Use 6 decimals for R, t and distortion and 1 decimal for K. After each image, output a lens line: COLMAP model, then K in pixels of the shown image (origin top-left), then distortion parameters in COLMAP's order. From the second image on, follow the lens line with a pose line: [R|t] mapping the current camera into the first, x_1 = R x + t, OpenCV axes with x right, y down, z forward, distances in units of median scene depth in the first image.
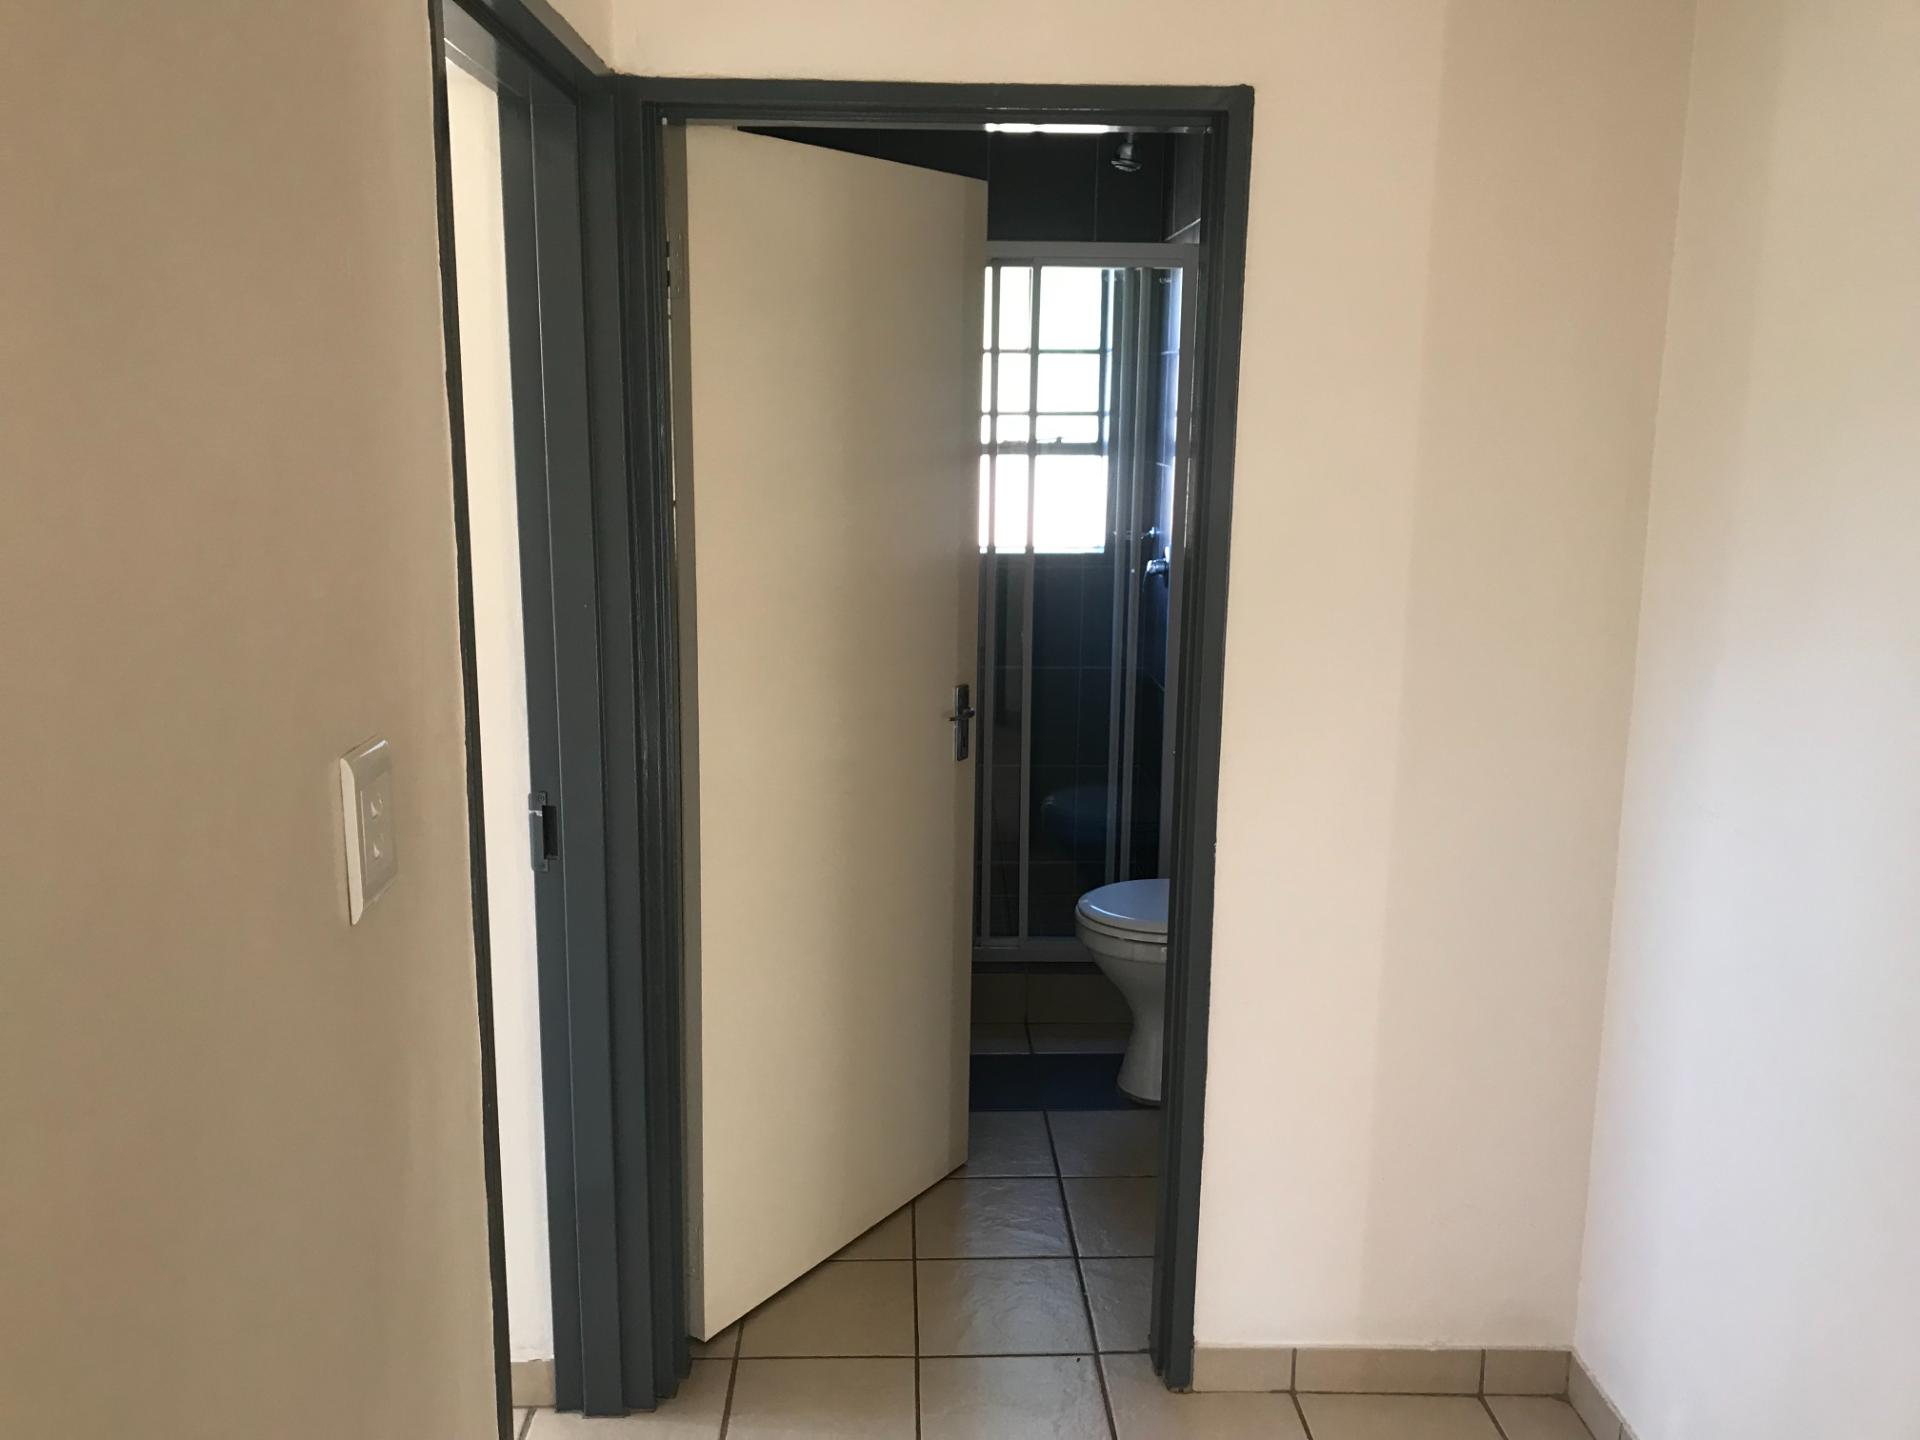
lens RADIAL K [[1595.3, 0, 961.3], [0, 1595.3, 720.6], [0, 0, 1]] dist [0.025399, -0.016827]
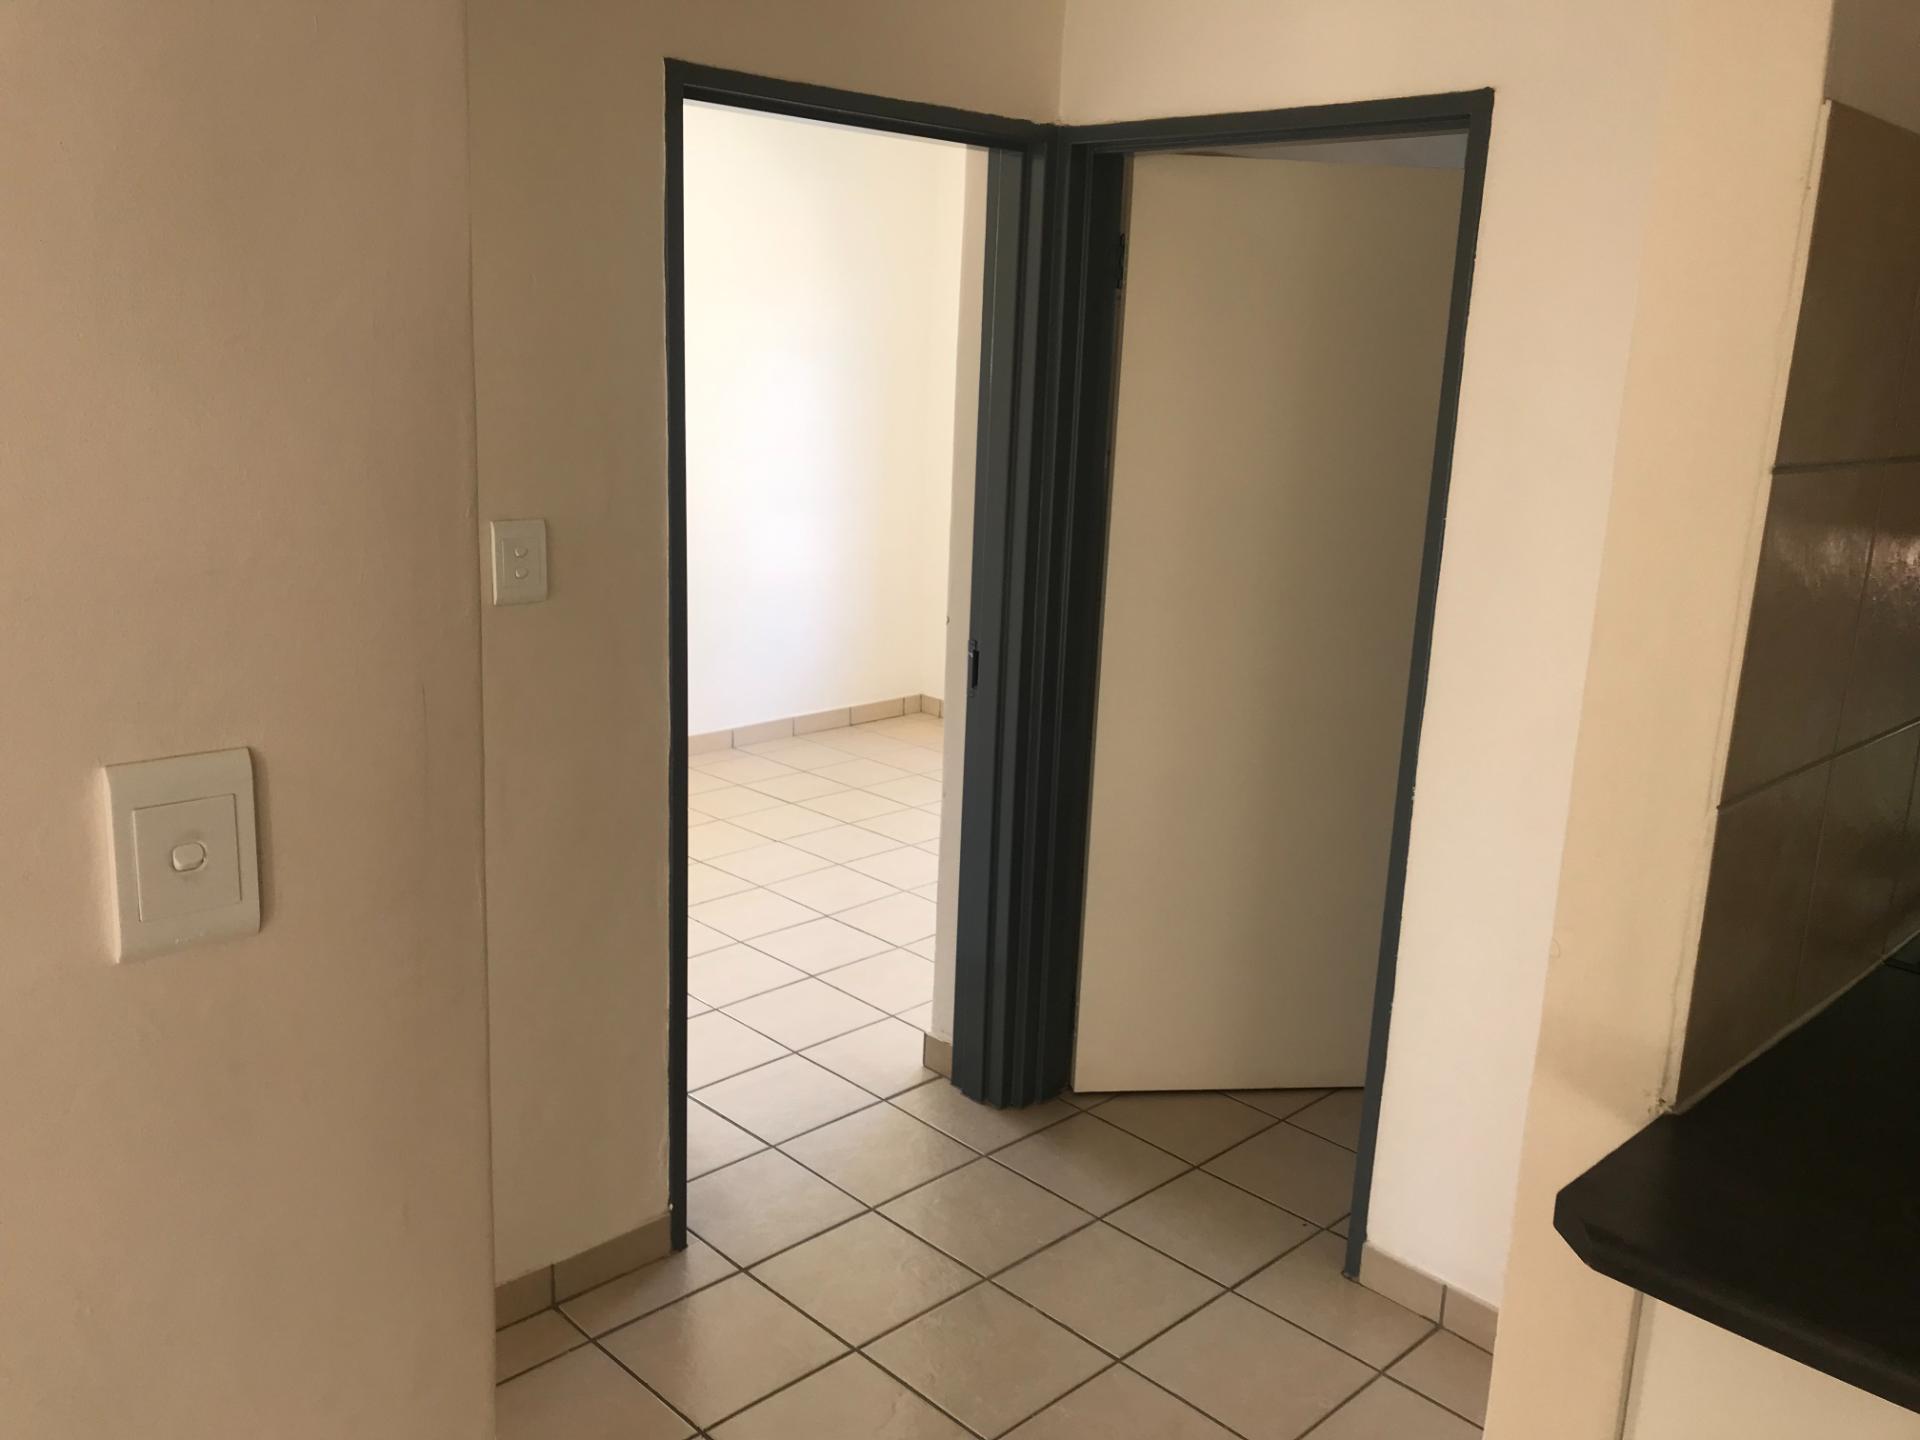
lens RADIAL K [[1595.3, 0, 959.9], [0, 1595.3, 718.1], [0, 0, 1]] dist [0.025399, -0.016827]
pose [[0.669367, 0.189625, -0.718324, 0.694207], [-0.192918, 0.978076, 0.078425, 0.008231], [0.717447, 0.086082, 0.691274, 0.014443]]
